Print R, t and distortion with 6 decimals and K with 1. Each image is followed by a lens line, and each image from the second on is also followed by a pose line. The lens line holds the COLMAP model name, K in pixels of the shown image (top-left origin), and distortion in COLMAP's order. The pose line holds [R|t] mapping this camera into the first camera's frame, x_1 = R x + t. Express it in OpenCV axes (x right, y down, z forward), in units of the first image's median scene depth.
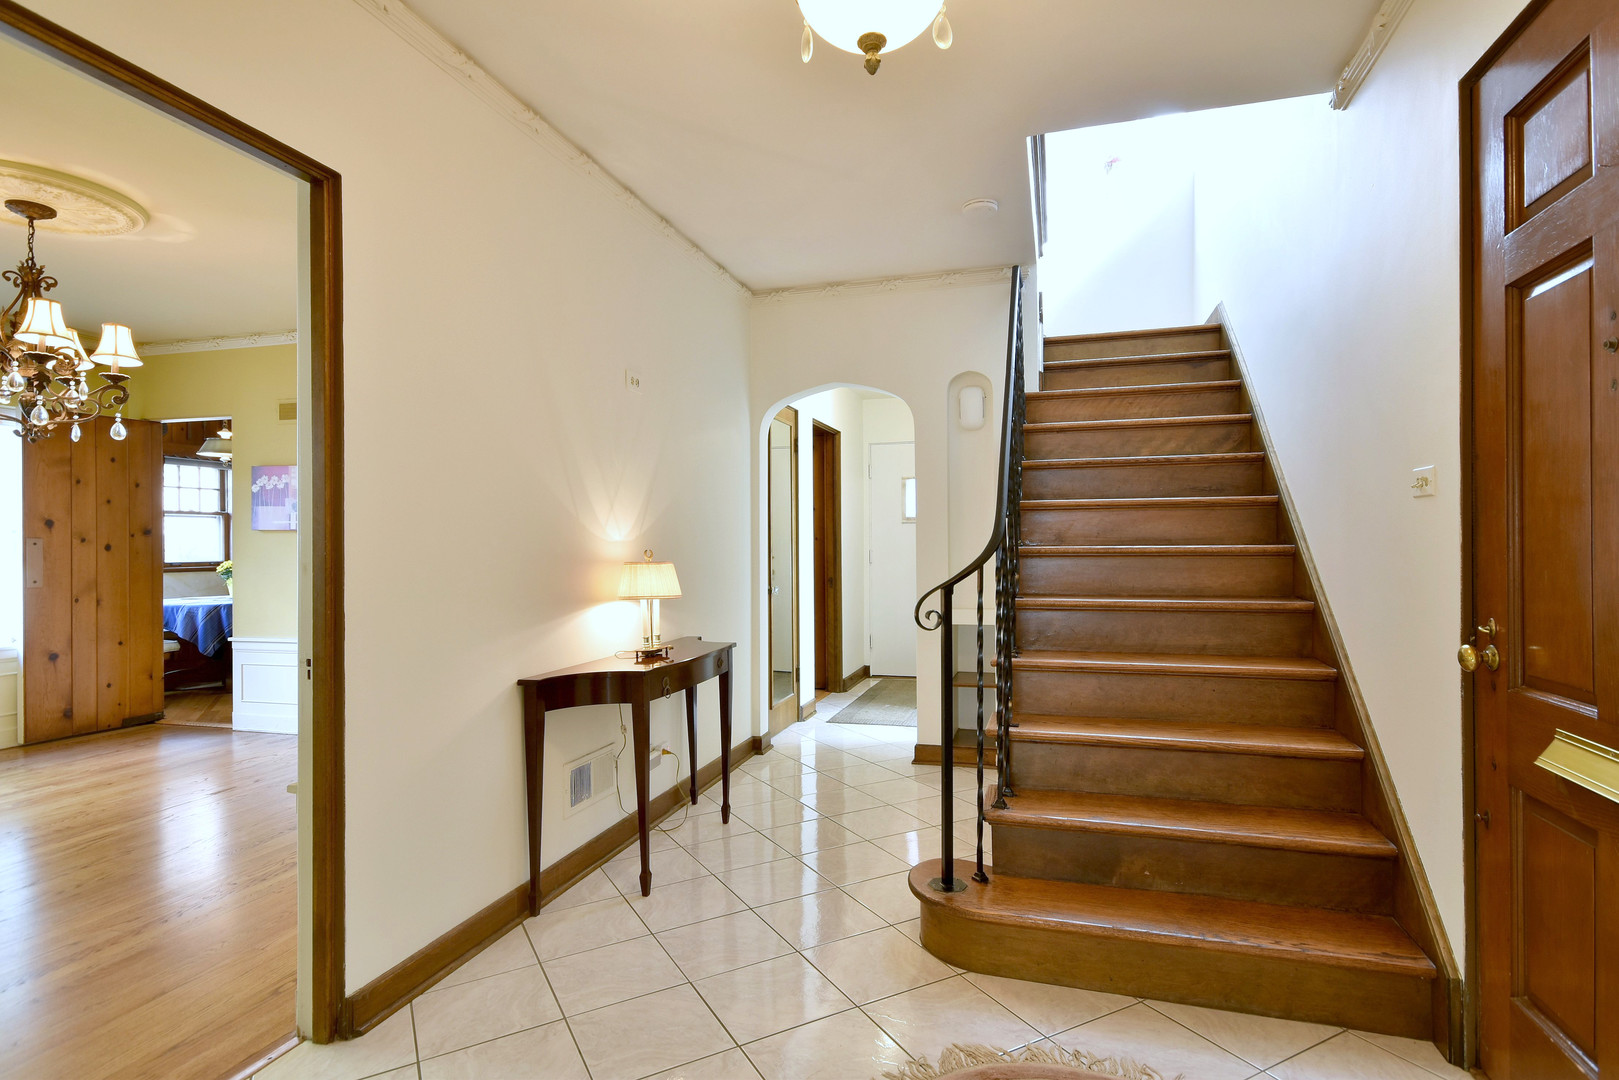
lens RADIAL K [[815.3, 0, 813.5], [0, 815.3, 552.9], [0, 0, 1]] dist [0.004503, 0.000924]
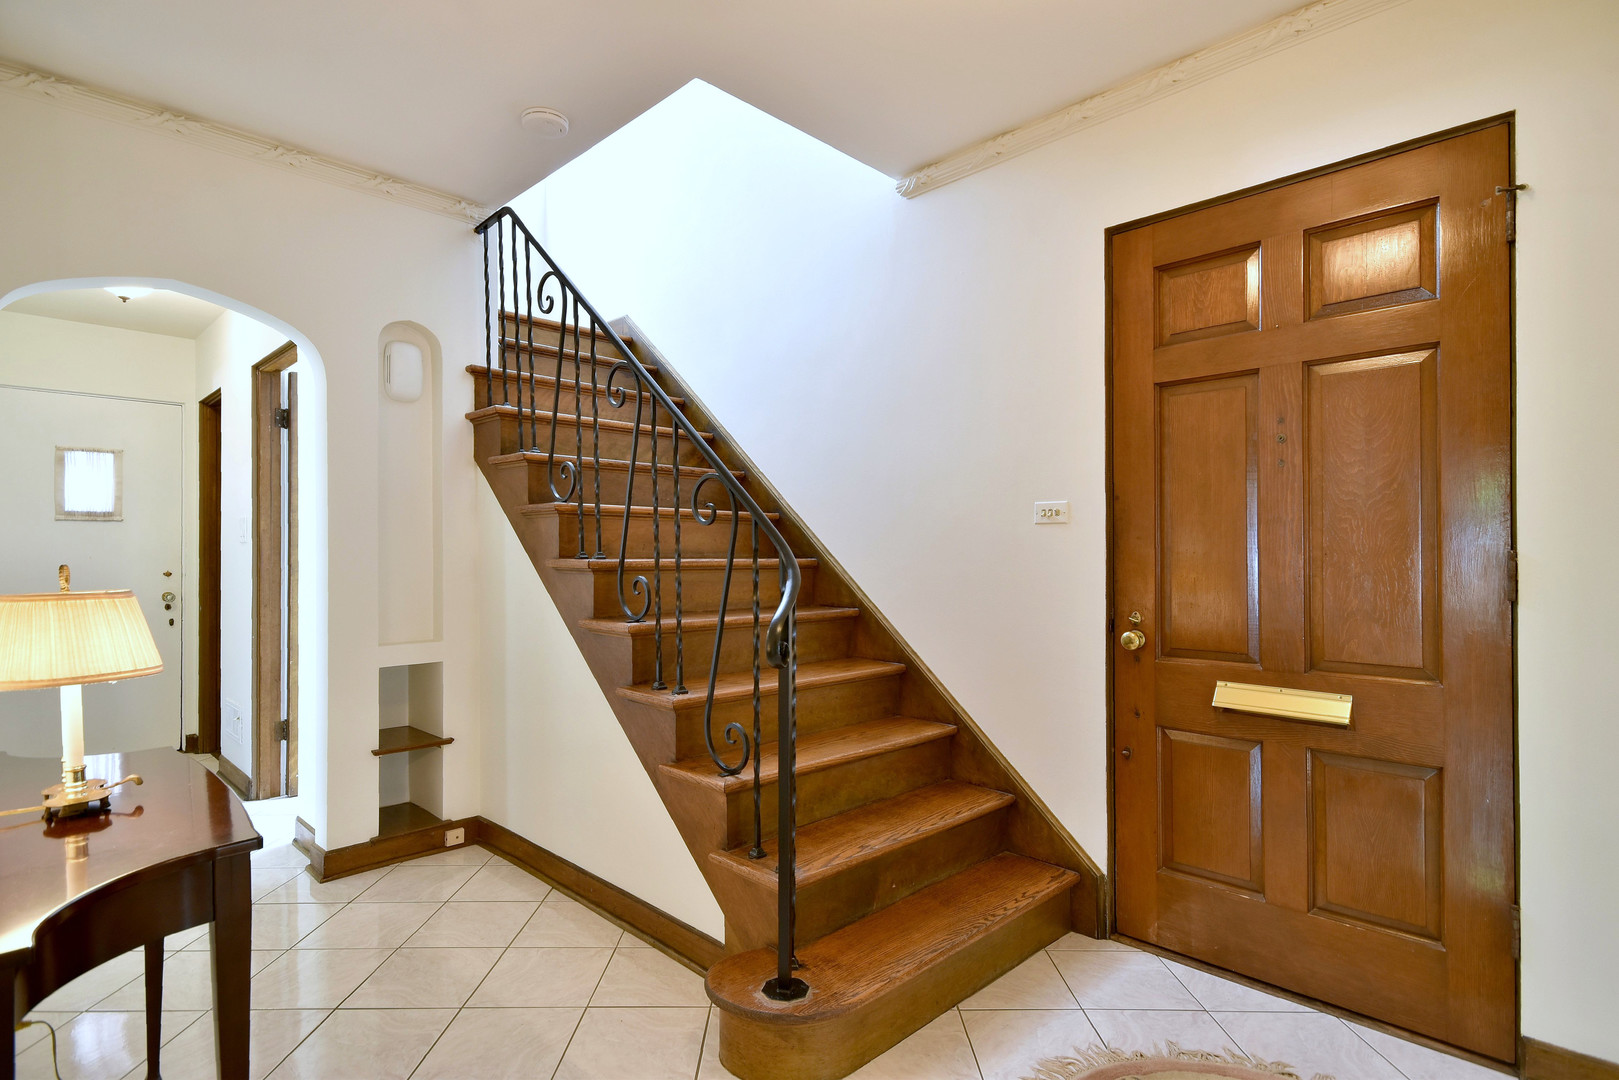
lens RADIAL K [[815.3, 0, 813.5], [0, 815.3, 552.9], [0, 0, 1]] dist [0.004503, 0.000924]
pose [[0.472426, 0.013887, 0.881261, -0.573478], [0.002157, 0.999855, -0.016912, 0.000395], [-0.881368, 0.009890, 0.472327, 0.668697]]
